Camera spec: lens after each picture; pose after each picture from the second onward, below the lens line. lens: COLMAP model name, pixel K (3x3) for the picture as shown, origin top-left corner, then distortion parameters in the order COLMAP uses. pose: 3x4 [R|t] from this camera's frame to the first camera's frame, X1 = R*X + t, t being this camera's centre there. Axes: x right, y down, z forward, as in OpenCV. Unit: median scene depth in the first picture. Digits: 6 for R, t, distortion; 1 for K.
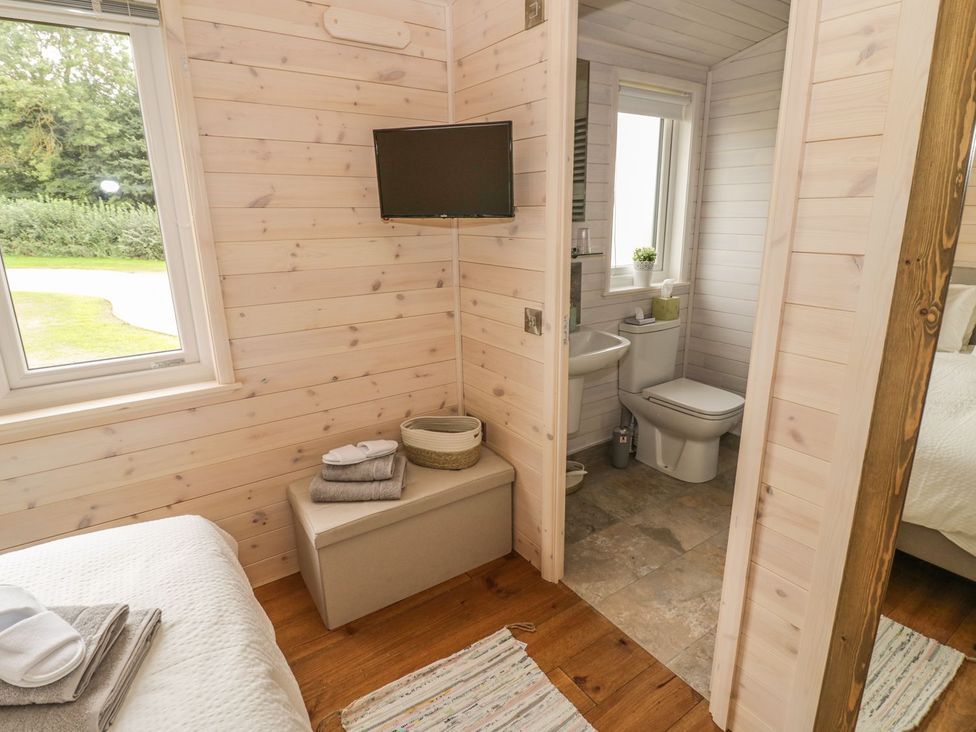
lens RADIAL K [[511.3, 0, 492.1], [0, 511.3, 360.3], [0, 0, 1]] dist [-0.001629, -0.011235]
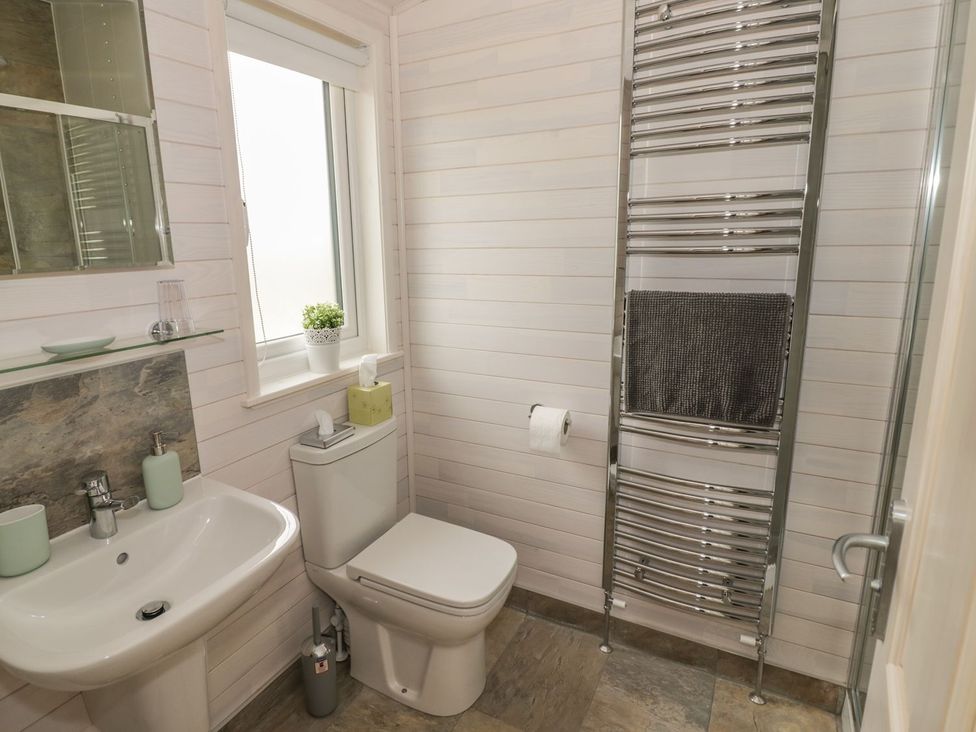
lens RADIAL K [[511.3, 0, 485.8], [0, 511.3, 363.7], [0, 0, 1]] dist [-0.001629, -0.011235]
pose [[0.861747, -0.112537, 0.494700, 0.168444], [0.119890, 0.992642, 0.016968, -0.143038], [-0.492970, 0.044687, 0.868898, 0.418669]]
